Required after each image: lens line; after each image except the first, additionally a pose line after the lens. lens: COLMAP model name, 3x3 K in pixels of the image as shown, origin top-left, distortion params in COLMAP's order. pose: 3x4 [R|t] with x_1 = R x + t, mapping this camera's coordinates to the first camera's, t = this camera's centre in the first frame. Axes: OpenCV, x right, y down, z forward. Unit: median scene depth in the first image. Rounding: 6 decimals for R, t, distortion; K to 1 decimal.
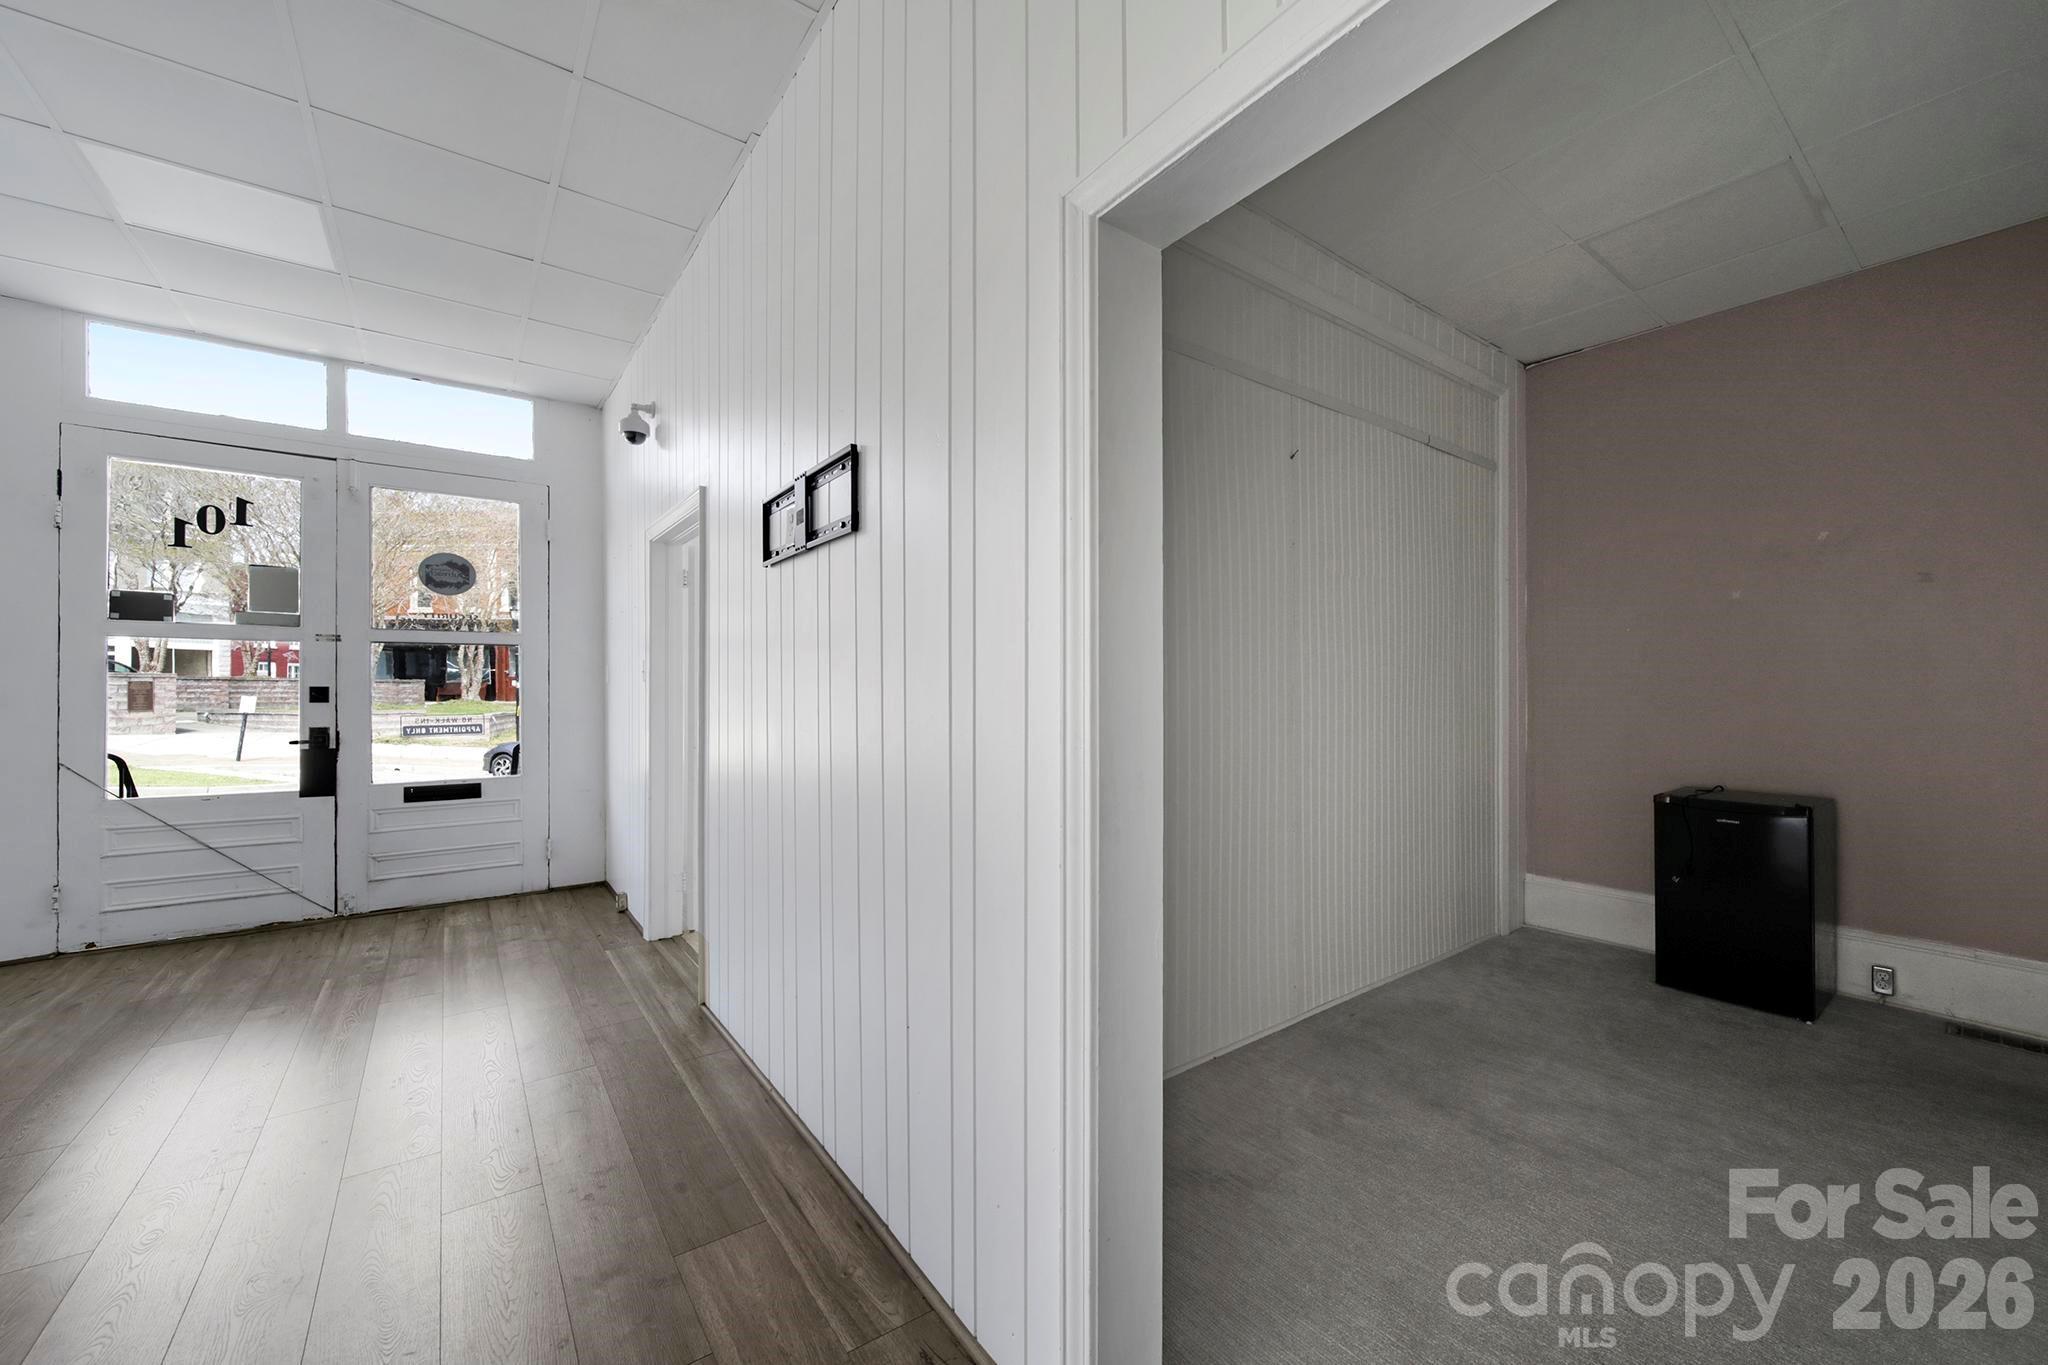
lens RADIAL K [[744.5, 0, 1119.7], [0, 744.5, 691.9], [0, 0, 1]] dist [-0.002293, -0.000992]
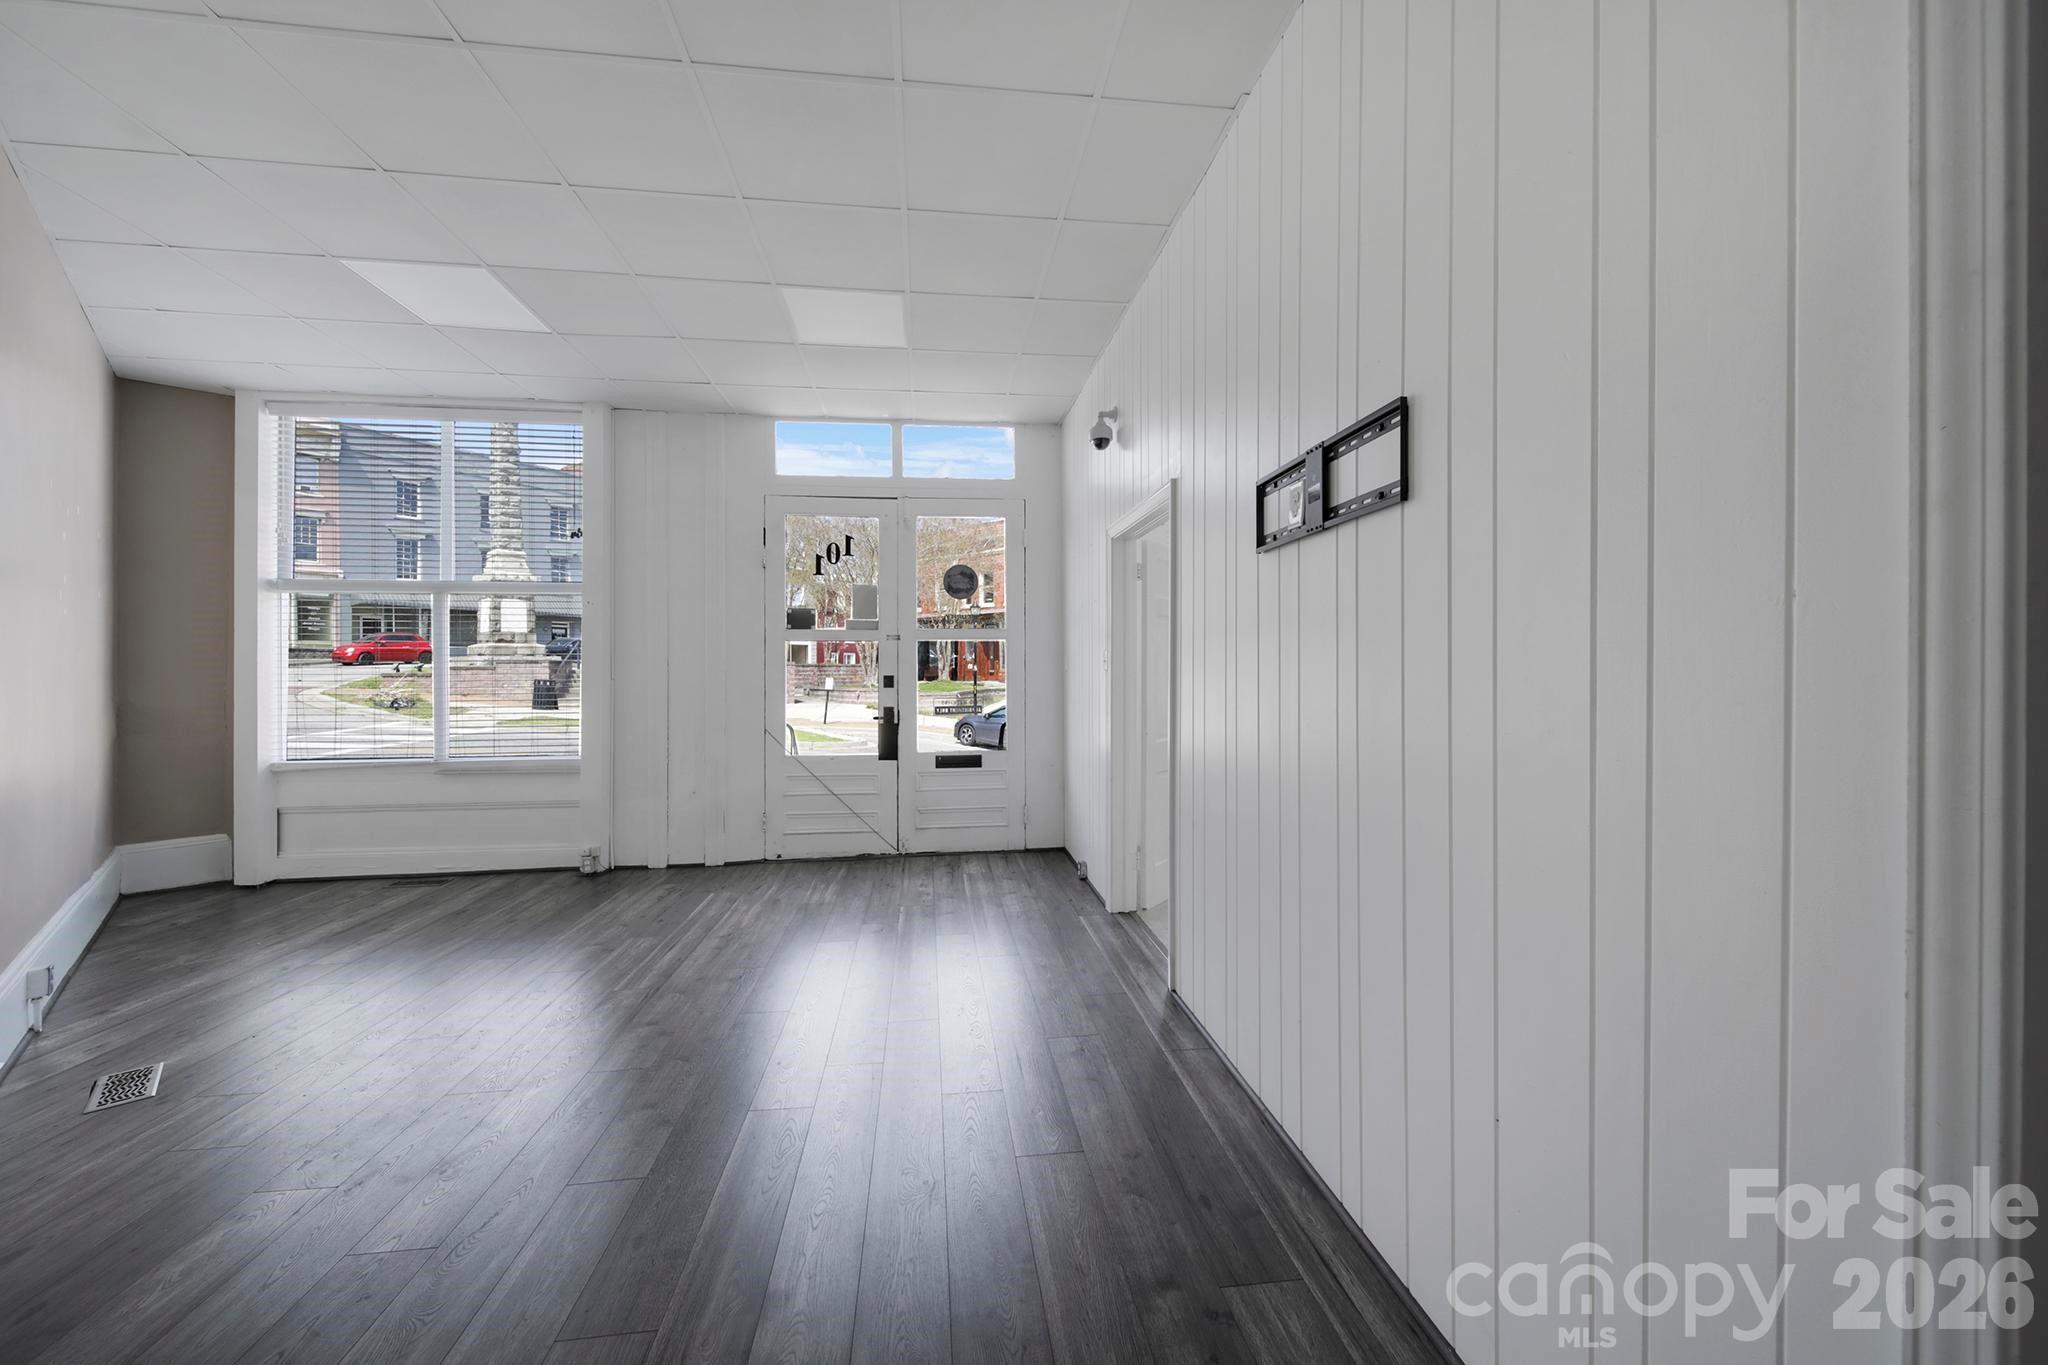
lens RADIAL K [[744.5, 0, 1028.4], [0, 744.5, 676.7], [0, 0, 1]] dist [-0.002293, -0.000992]
pose [[0.837716, 0.003968, -0.546091, -0.179904], [0.001382, 0.999955, 0.009386, -0.018541], [0.546104, -0.008618, 0.837673, 0.047519]]
